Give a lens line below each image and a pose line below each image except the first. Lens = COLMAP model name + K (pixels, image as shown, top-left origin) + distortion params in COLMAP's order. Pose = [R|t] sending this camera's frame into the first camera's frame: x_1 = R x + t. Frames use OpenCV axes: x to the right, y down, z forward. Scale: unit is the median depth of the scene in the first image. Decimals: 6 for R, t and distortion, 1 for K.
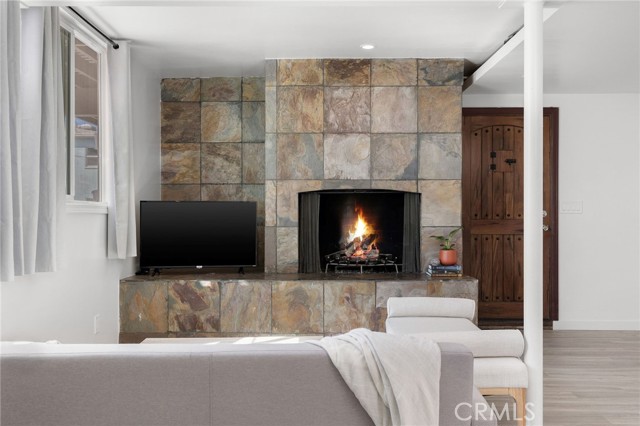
lens RADIAL K [[636.4, 0, 320.7], [0, 636.4, 214.5], [0, 0, 1]] dist [0.010002, 0.000000]
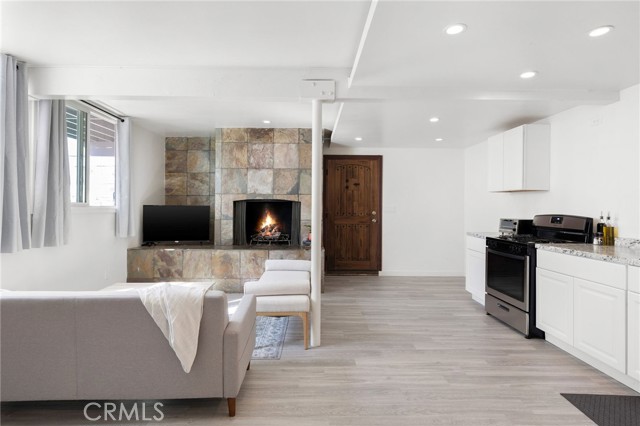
lens RADIAL K [[346.4, 0, 317.2], [0, 346.4, 209.7], [0, 0, 1]] dist [-0.000646, -0.000249]
pose [[0.999765, 0.006047, 0.020838, 0.184703], [-0.006097, 0.999979, 0.002317, -0.013343], [-0.020824, -0.002444, 0.999780, 0.002733]]
